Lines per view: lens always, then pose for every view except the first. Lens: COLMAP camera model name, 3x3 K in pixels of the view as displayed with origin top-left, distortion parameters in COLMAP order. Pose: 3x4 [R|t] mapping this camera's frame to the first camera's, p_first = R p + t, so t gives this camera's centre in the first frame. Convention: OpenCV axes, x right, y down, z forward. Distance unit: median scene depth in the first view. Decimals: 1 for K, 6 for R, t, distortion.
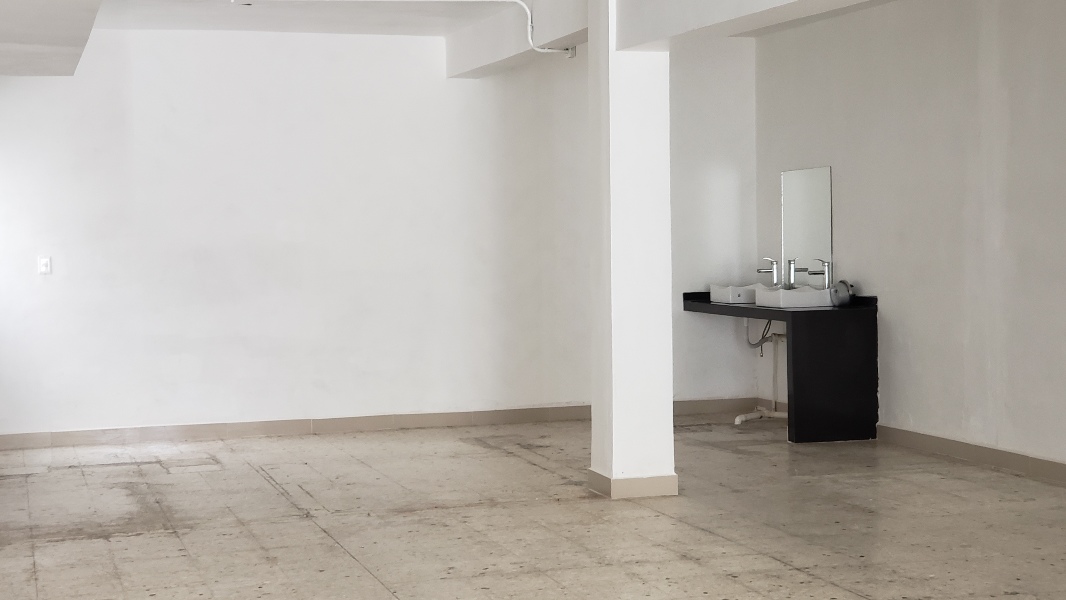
lens RADIAL K [[2040.5, 0, 533.0], [0, 2040.5, 300.0], [0, 0, 1]] dist [0.274114, -2.544241]
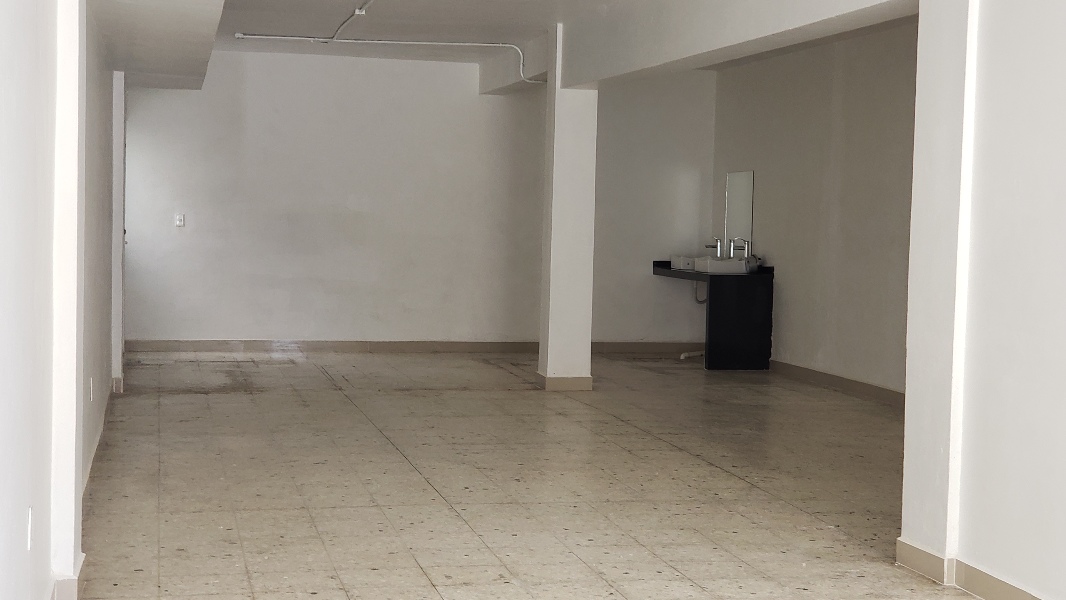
lens RADIAL K [[2040.5, 0, 533.0], [0, 2040.5, 300.0], [0, 0, 1]] dist [0.274114, -2.544241]
pose [[0.996614, 0.042011, -0.070676, 0.106100], [-0.041427, 0.999094, 0.009711, 0.014190], [0.071020, -0.006750, 0.997452, -0.387389]]
